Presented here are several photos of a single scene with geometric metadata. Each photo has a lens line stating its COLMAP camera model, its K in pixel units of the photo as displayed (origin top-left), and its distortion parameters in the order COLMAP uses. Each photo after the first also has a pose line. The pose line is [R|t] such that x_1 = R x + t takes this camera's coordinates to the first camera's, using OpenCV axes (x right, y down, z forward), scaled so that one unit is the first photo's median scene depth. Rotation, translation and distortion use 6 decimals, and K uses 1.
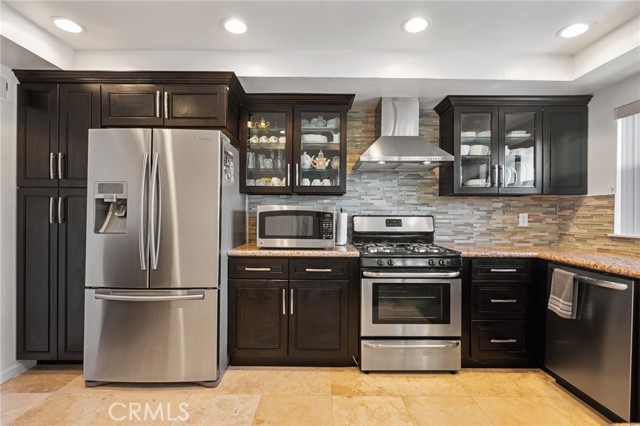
lens RADIAL K [[301.3, 0, 320.3], [0, 301.3, 213.5], [0, 0, 1]] dist [0.000119, -0.000713]
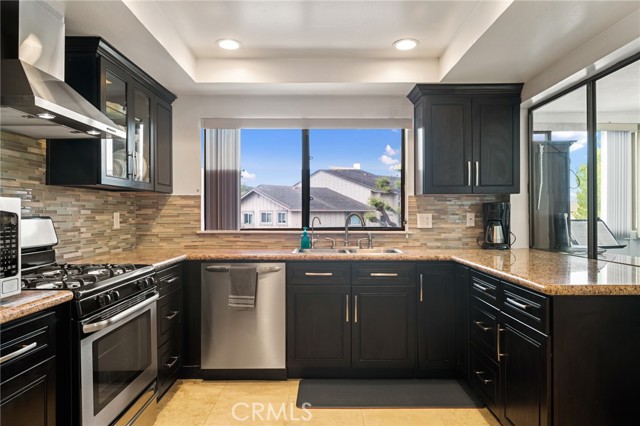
lens RADIAL K [[408.1, 0, 320.9], [0, 408.1, 212.7], [0, 0, 1]] dist [-0.009538, -0.000482]
pose [[0.000774, -0.003761, 0.999993, -0.466873], [0.001075, 0.999992, 0.003760, -0.003561], [-0.999999, 0.001072, 0.000778, 0.494538]]
